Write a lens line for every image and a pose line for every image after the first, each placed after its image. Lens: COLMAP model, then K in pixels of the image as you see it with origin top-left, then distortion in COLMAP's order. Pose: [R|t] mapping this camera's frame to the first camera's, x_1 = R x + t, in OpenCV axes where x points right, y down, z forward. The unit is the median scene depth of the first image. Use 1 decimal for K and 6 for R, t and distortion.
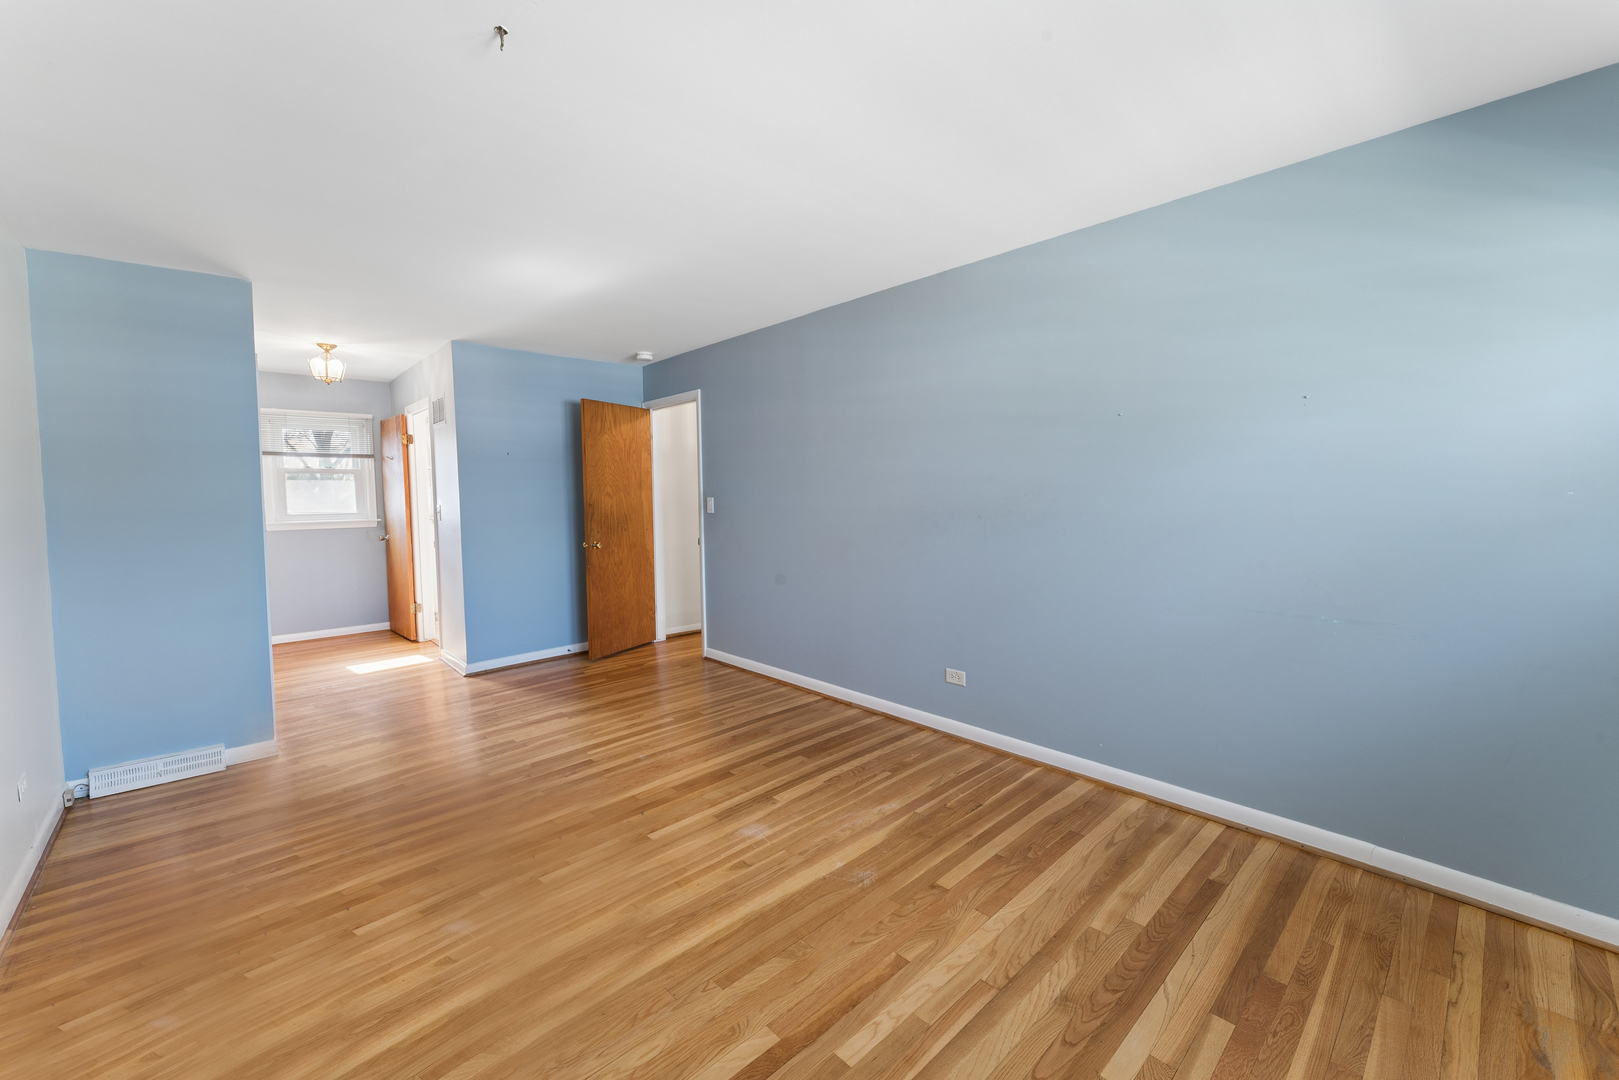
lens RADIAL K [[648.9, 0, 807.5], [0, 648.9, 534.6], [0, 0, 1]] dist [0.000743, 0.000060]
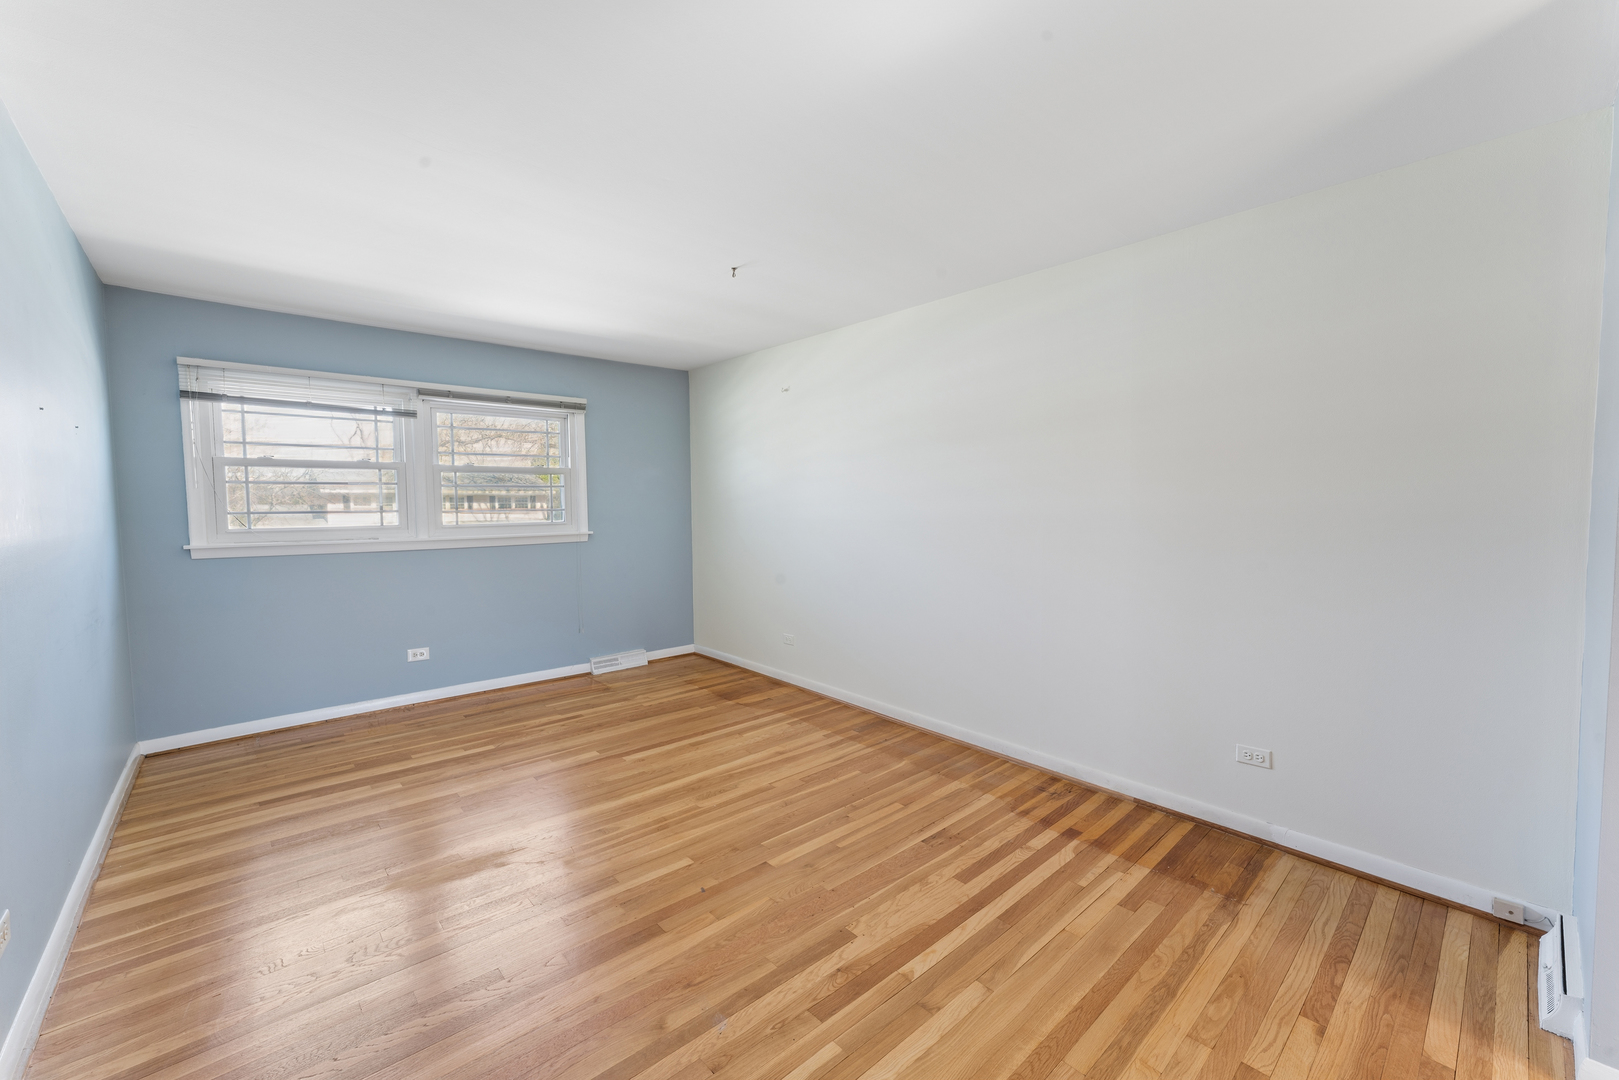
lens RADIAL K [[648.9, 0, 807.5], [0, 648.9, 534.6], [0, 0, 1]] dist [0.000743, 0.000060]
pose [[-0.999766, 0.017067, 0.013298, -0.236388], [0.018443, 0.993618, 0.111281, -0.063510], [-0.011314, 0.111500, -0.993700, 1.028759]]
